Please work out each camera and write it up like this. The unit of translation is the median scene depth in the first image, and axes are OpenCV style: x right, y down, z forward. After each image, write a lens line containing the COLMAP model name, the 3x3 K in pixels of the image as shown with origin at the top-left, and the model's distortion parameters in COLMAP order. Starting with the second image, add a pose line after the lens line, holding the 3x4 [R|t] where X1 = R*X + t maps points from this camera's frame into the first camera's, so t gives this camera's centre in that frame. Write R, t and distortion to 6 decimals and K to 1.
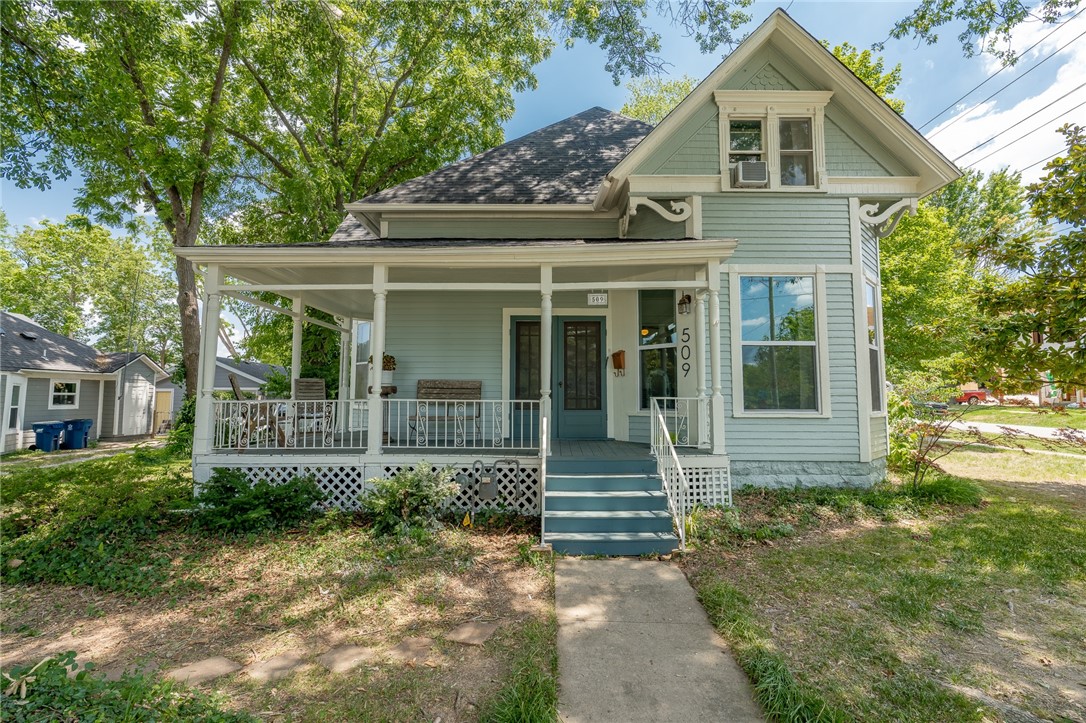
lens RADIAL K [[491.6, 0, 550.7], [0, 491.6, 363.2], [0, 0, 1]] dist [-0.010966, 0.002593]
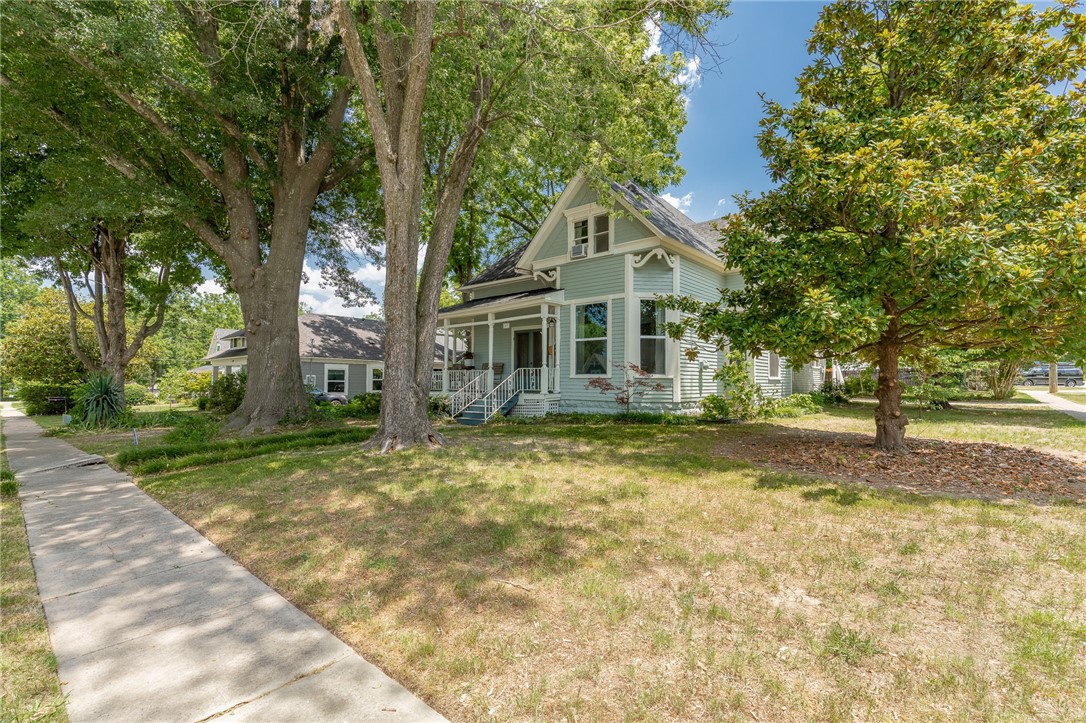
lens RADIAL K [[491.6, 0, 539.4], [0, 491.6, 365.4], [0, 0, 1]] dist [-0.010966, 0.002593]
pose [[0.757042, -0.022377, -0.652982, 1.439914], [0.046325, 0.998736, 0.019481, 0.013113], [0.651721, -0.044997, 0.757123, -0.537449]]
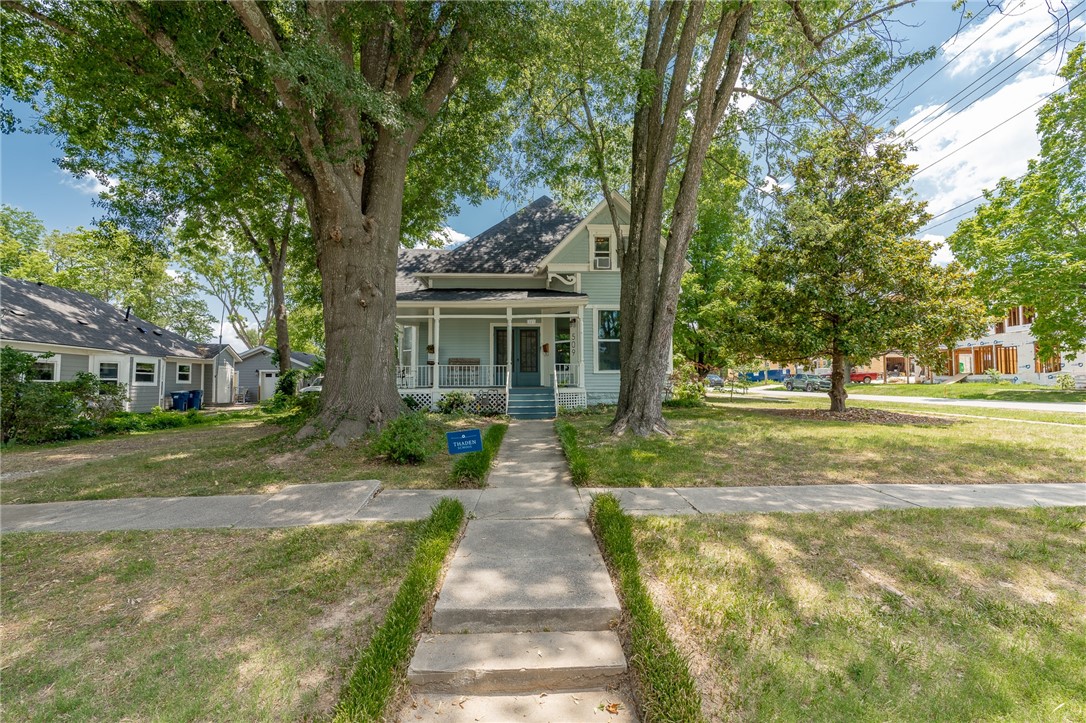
lens RADIAL K [[491.6, 0, 548.4], [0, 491.6, 364.8], [0, 0, 1]] dist [-0.010966, 0.002593]
pose [[0.999429, -0.004599, 0.033484, 0.083220], [0.003684, 0.999620, 0.027323, 0.006963], [-0.033597, -0.027184, 0.999066, -1.127715]]
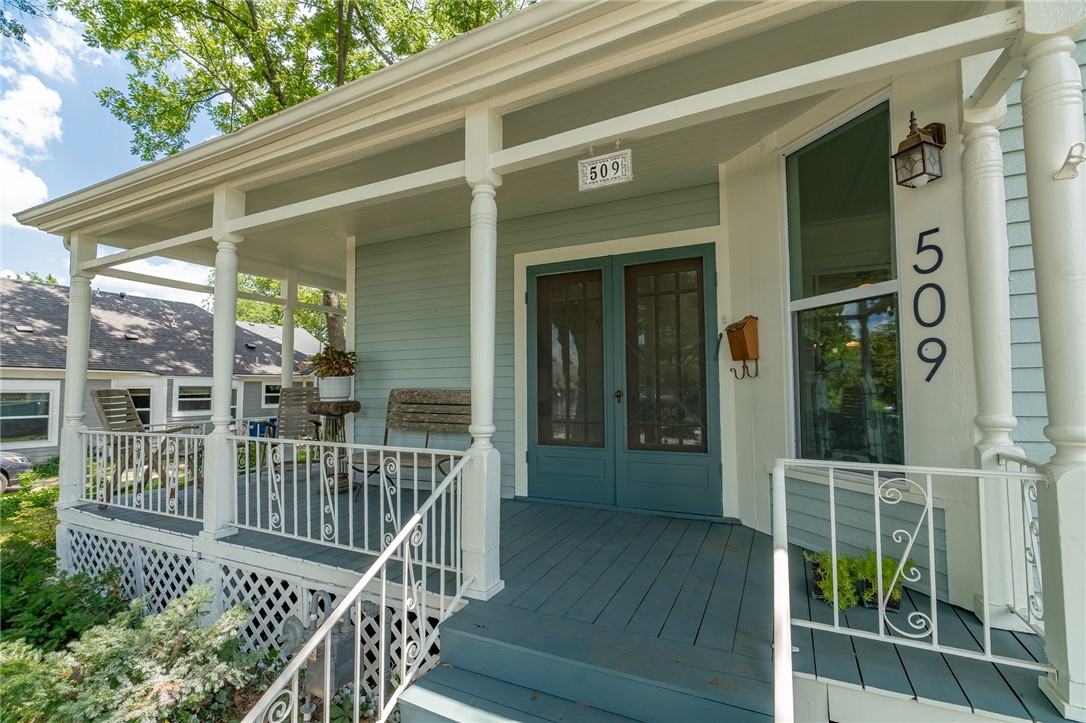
lens RADIAL K [[491.6, 0, 543.2], [0, 491.6, 366.1], [0, 0, 1]] dist [-0.010966, 0.002593]
pose [[0.898841, -0.028701, -0.437335, 0.174440], [0.040899, 0.998992, 0.018497, 0.001096], [0.436363, -0.034513, 0.899108, 0.562817]]
